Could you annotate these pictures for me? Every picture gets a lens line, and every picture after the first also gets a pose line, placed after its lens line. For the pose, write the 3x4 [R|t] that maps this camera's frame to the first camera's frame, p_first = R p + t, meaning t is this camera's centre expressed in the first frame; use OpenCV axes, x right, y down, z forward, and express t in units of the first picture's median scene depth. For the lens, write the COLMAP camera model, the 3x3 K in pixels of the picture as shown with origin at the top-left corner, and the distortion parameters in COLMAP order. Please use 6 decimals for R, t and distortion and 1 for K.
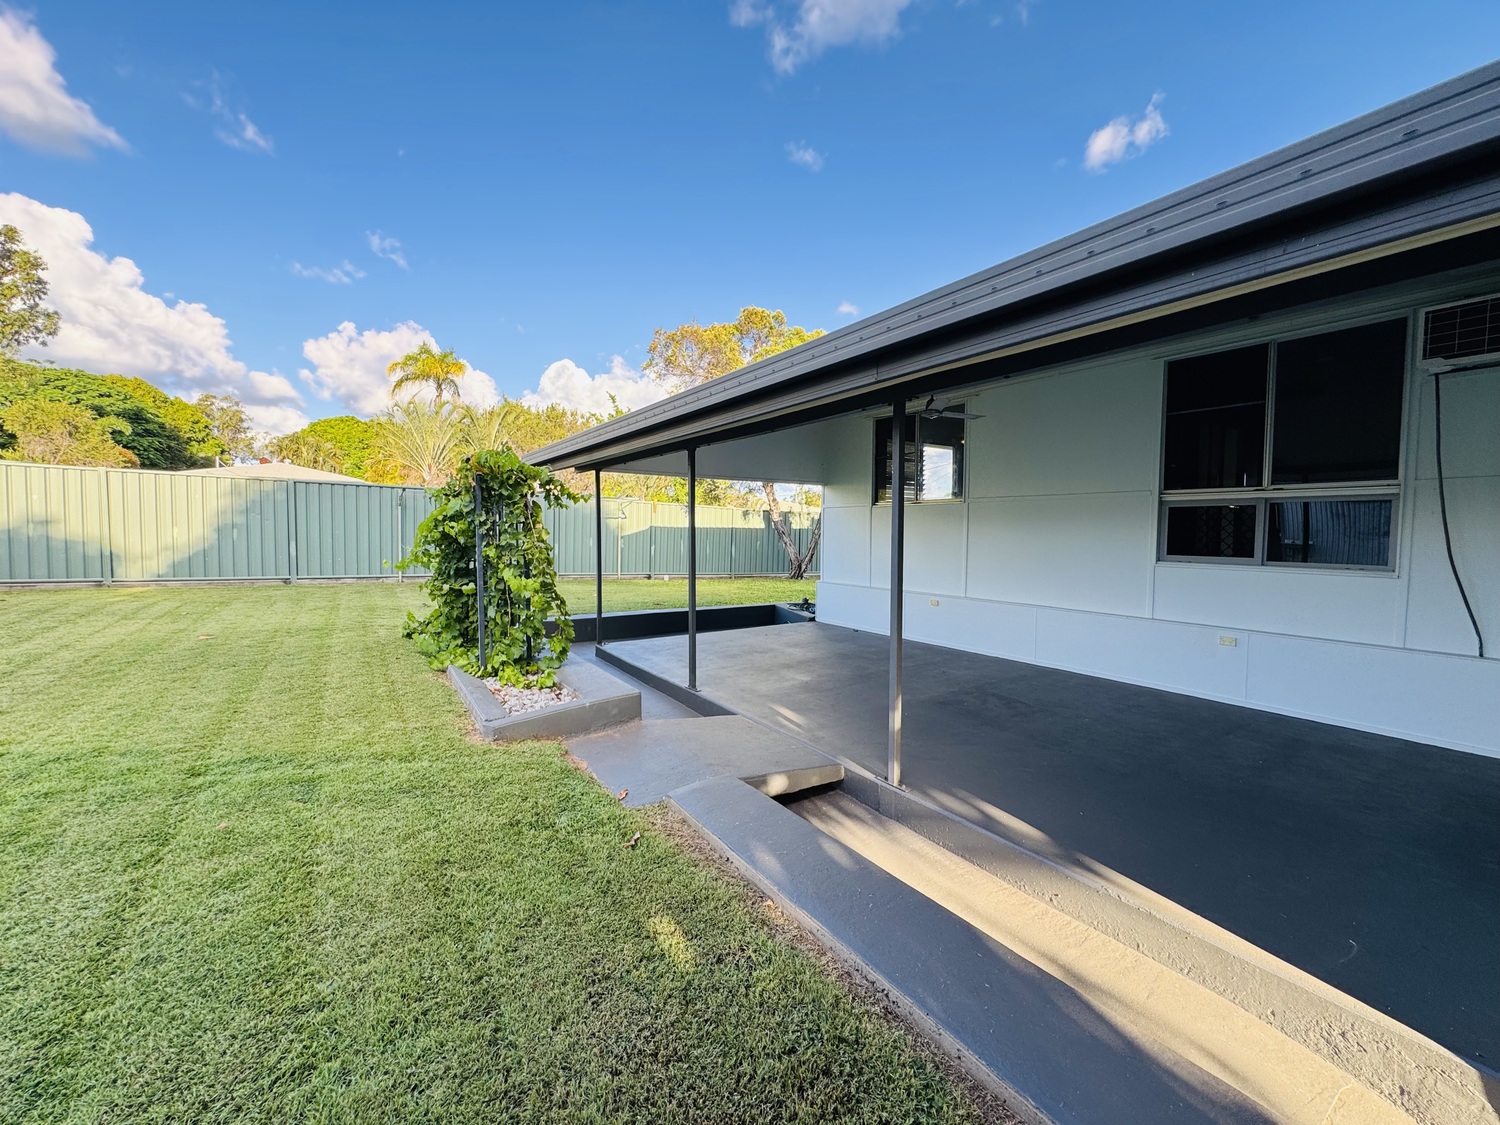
lens RADIAL K [[596.7, 0, 755.1], [0, 596.7, 557.8], [0, 0, 1]] dist [-0.001242, 0.000267]
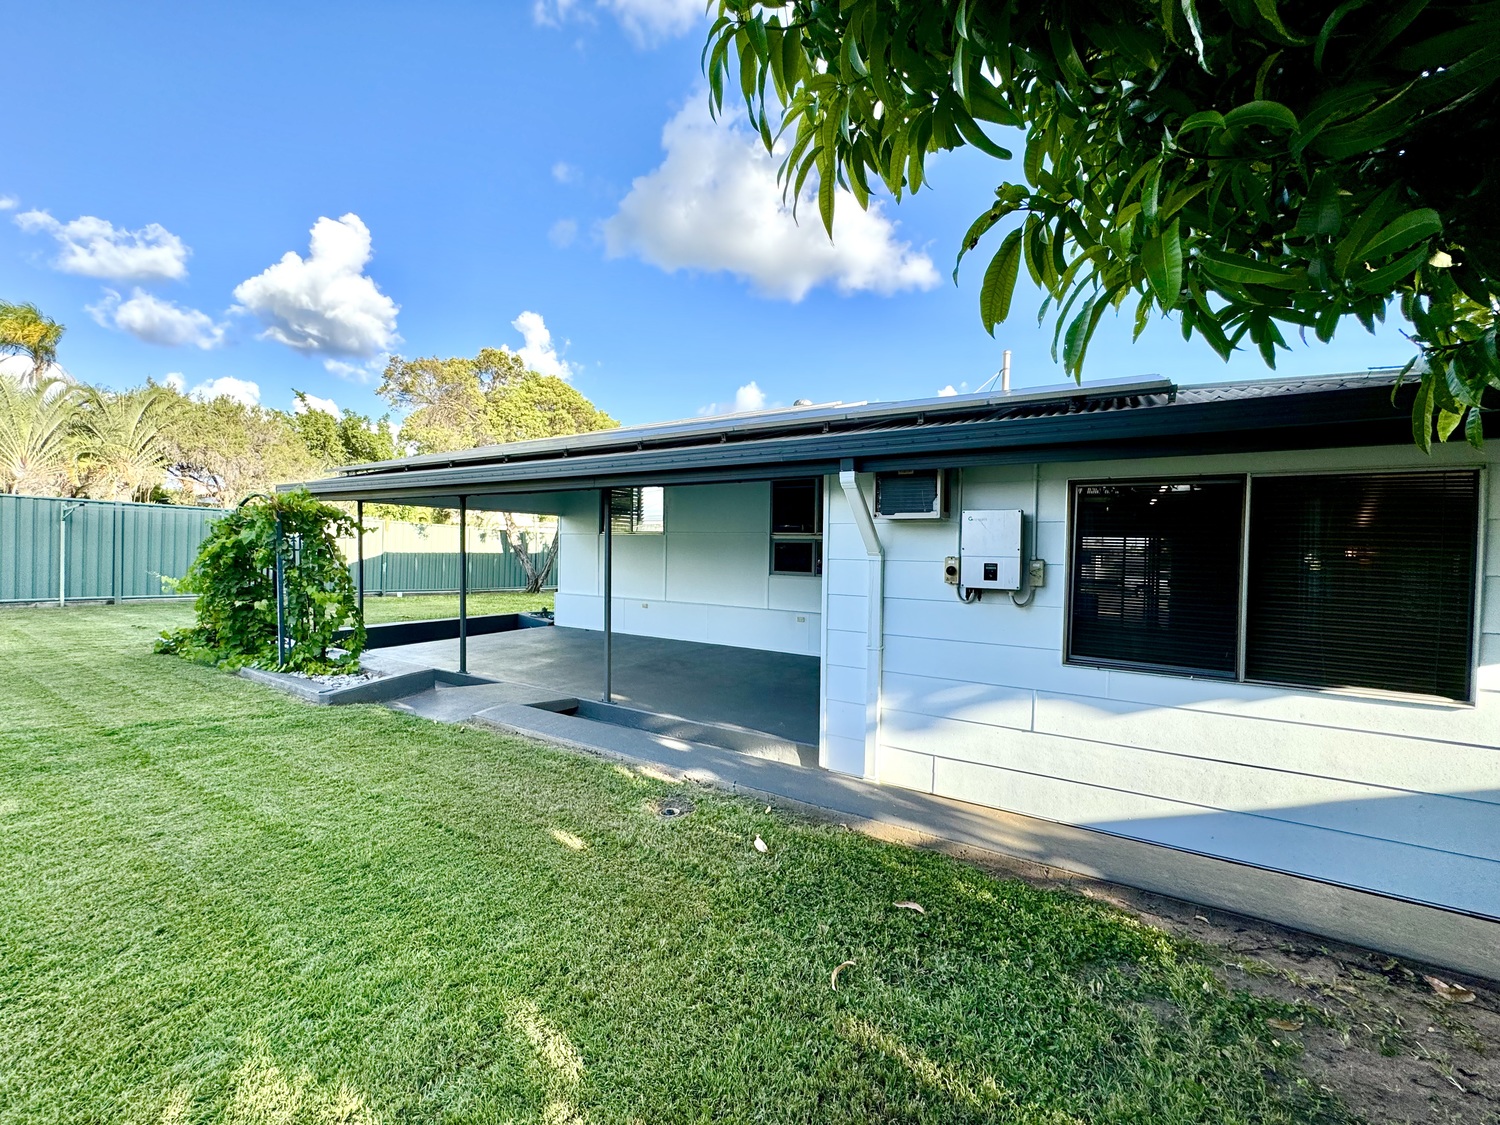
lens RADIAL K [[596.7, 0, 757.7], [0, 596.7, 555.8], [0, 0, 1]] dist [-0.001242, 0.000267]
pose [[0.904004, 0.002221, 0.427519, -0.053527], [0.009128, 0.999658, -0.024495, -0.004663], [-0.427427, 0.026045, 0.903675, -0.350279]]
